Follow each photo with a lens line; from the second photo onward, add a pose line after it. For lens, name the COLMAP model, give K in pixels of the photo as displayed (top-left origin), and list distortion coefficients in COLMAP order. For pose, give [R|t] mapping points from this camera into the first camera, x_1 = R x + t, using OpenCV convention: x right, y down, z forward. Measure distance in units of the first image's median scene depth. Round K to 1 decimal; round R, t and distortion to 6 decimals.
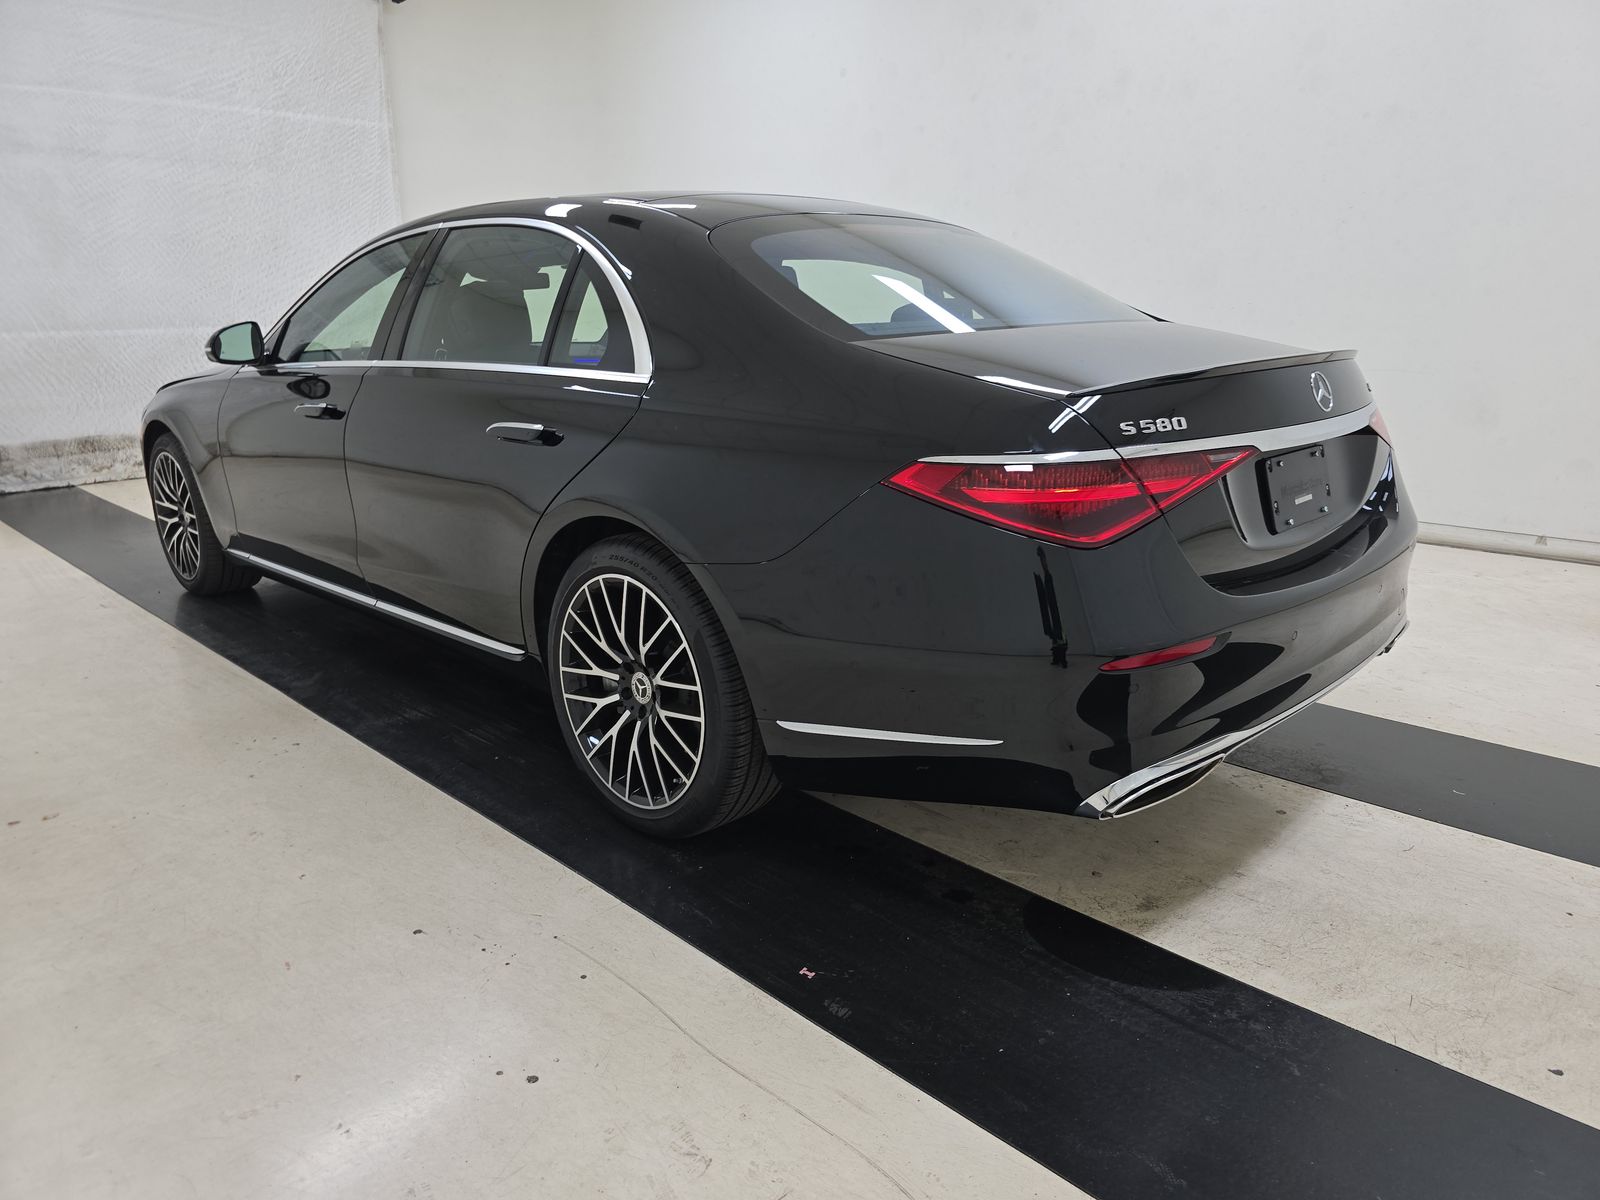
lens RADIAL K [[1083.0, 0, 812.0], [0, 1083.0, 604.3], [0, 0, 1]] dist [0.047786, -0.042482]
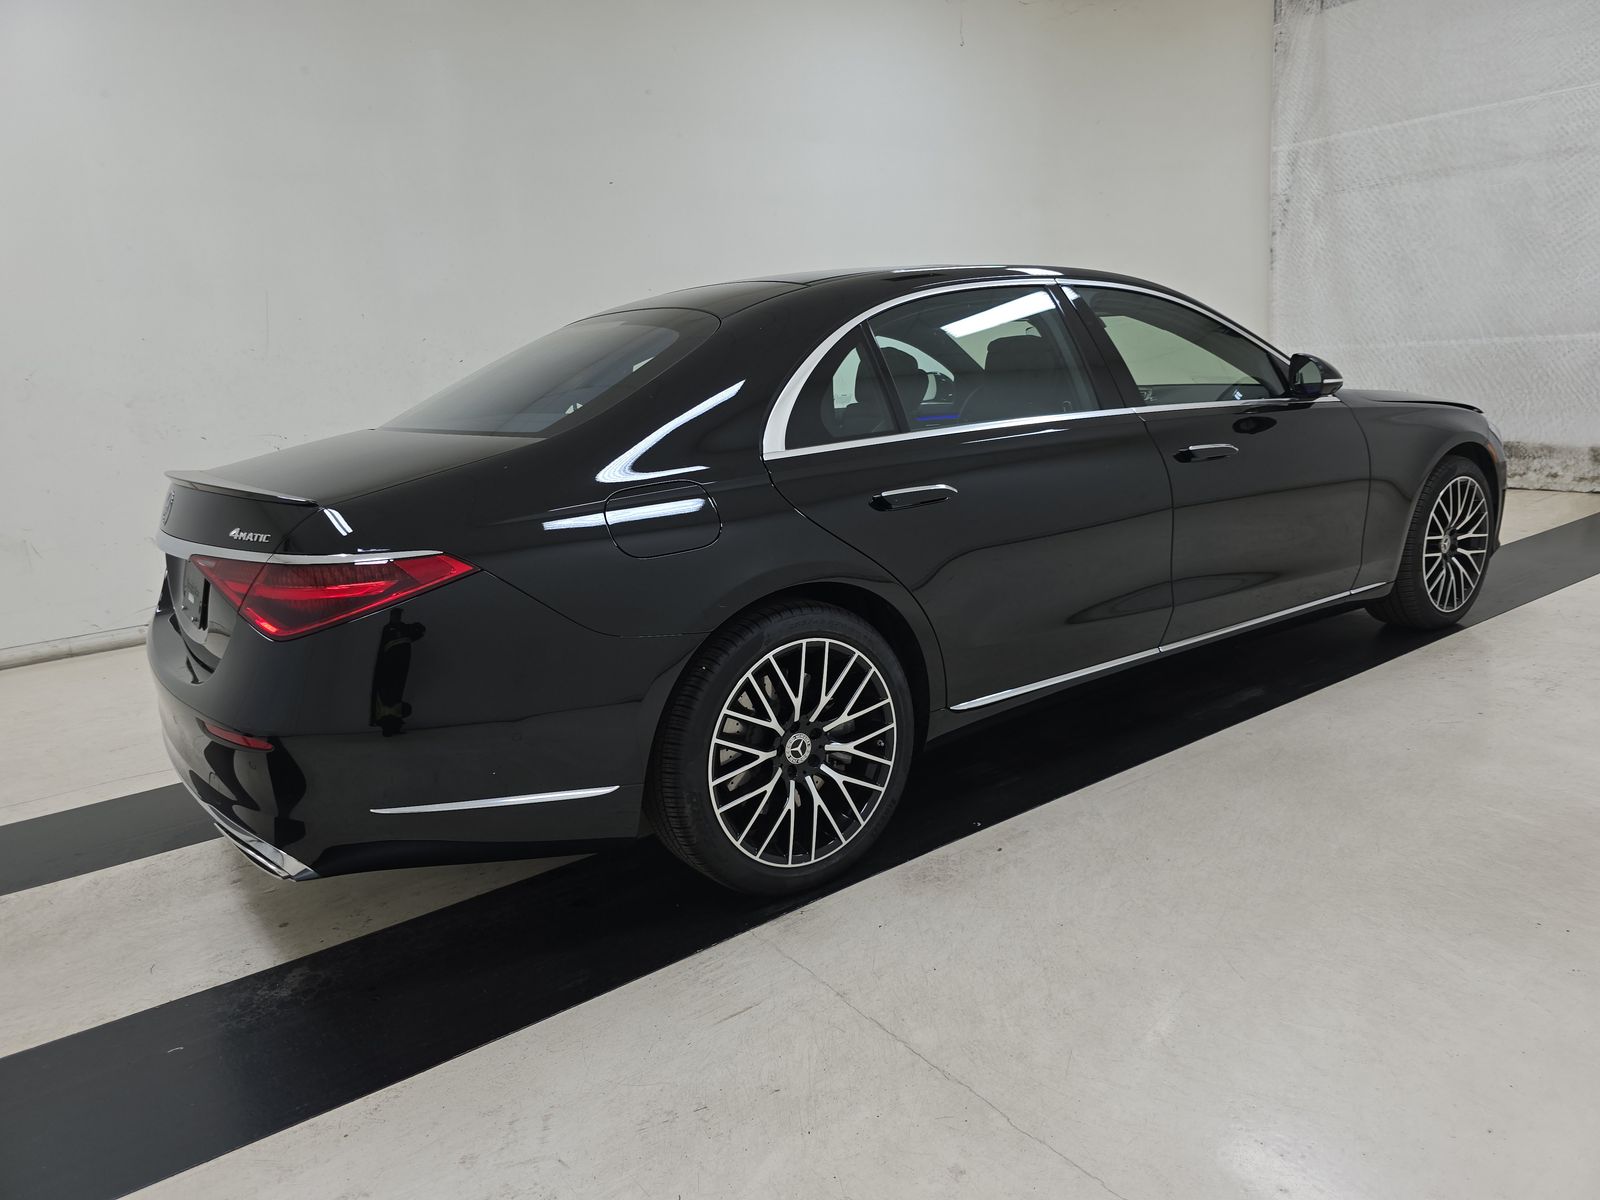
lens RADIAL K [[1088.1, 0, 813.8], [0, 1088.1, 595.1], [0, 0, 1]] dist [0.049293, -0.046598]
pose [[-0.169485, 0.236085, -0.956838, 0.463103], [-0.198487, 0.942813, 0.267783, -0.172886], [0.965338, 0.235305, -0.112933, 0.563431]]
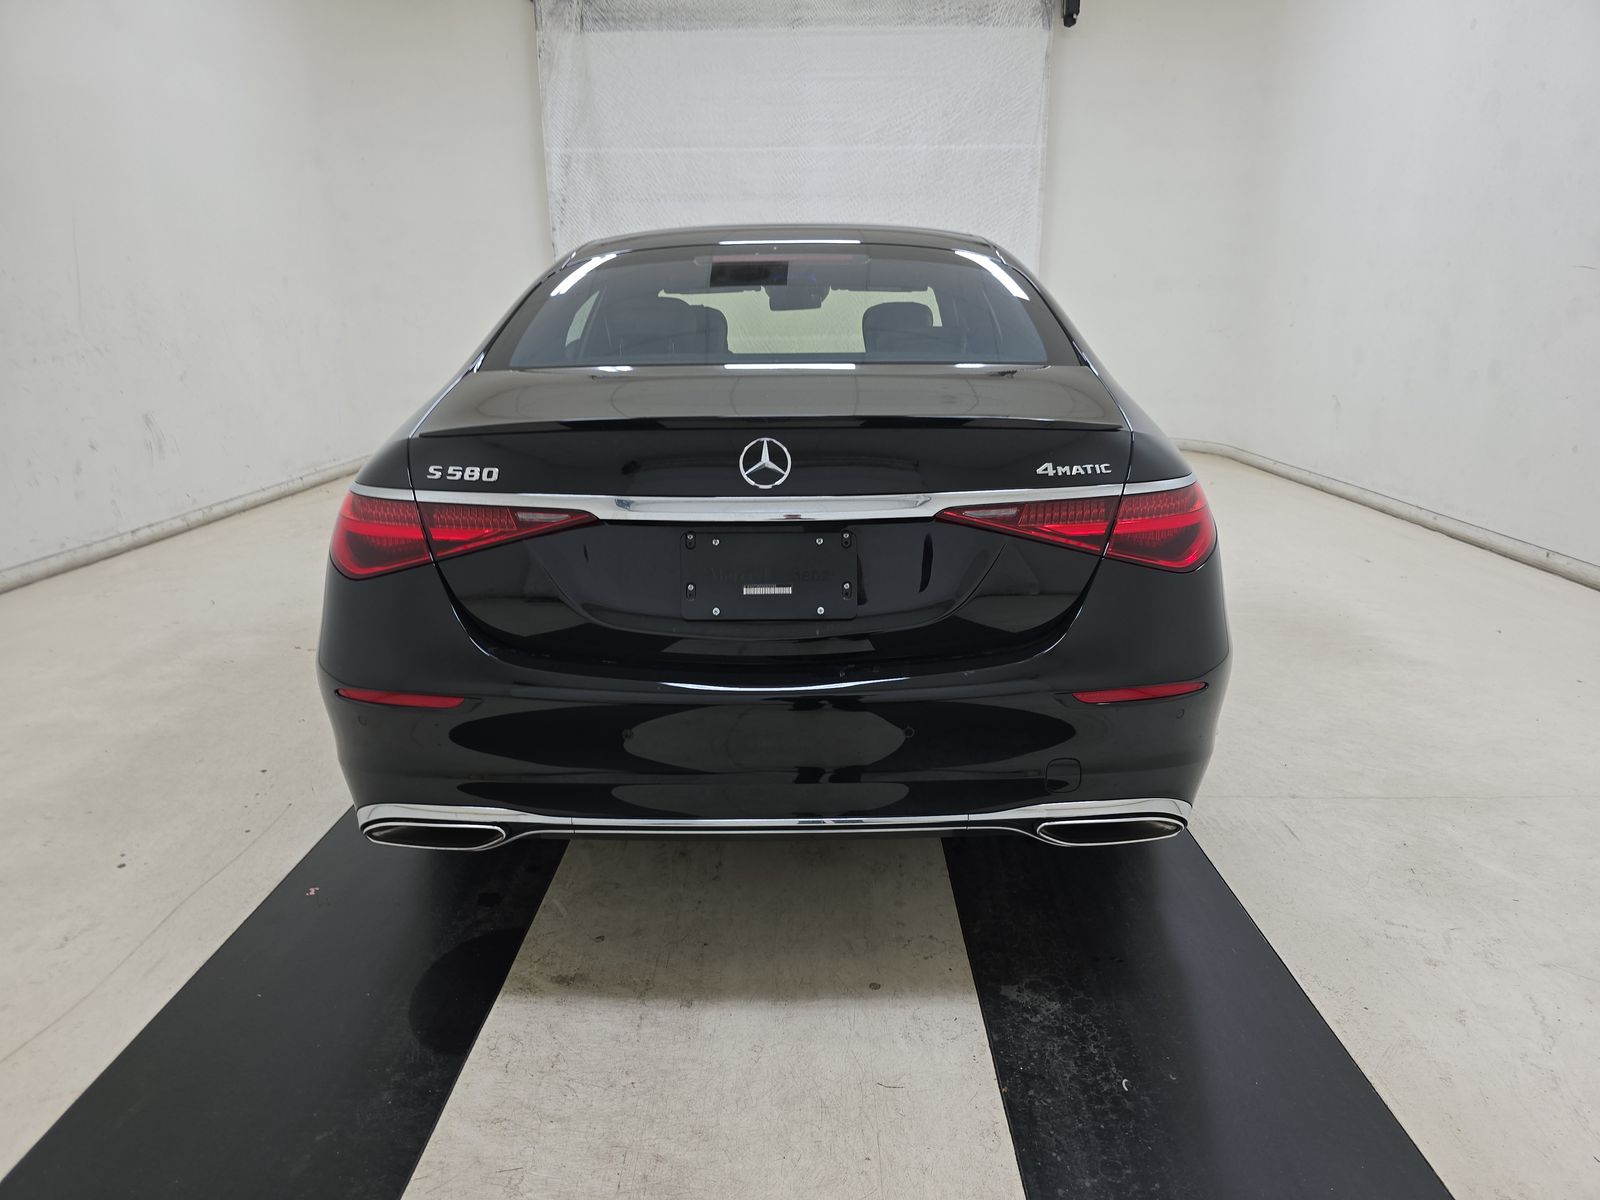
lens RADIAL K [[1083.0, 0, 812.0], [0, 1083.0, 604.3], [0, 0, 1]] dist [0.047786, -0.042482]
pose [[0.695376, 0.193197, -0.692190, 0.332027], [-0.192784, 0.978031, 0.079307, -0.050258], [0.692305, 0.078295, 0.717345, 0.140496]]
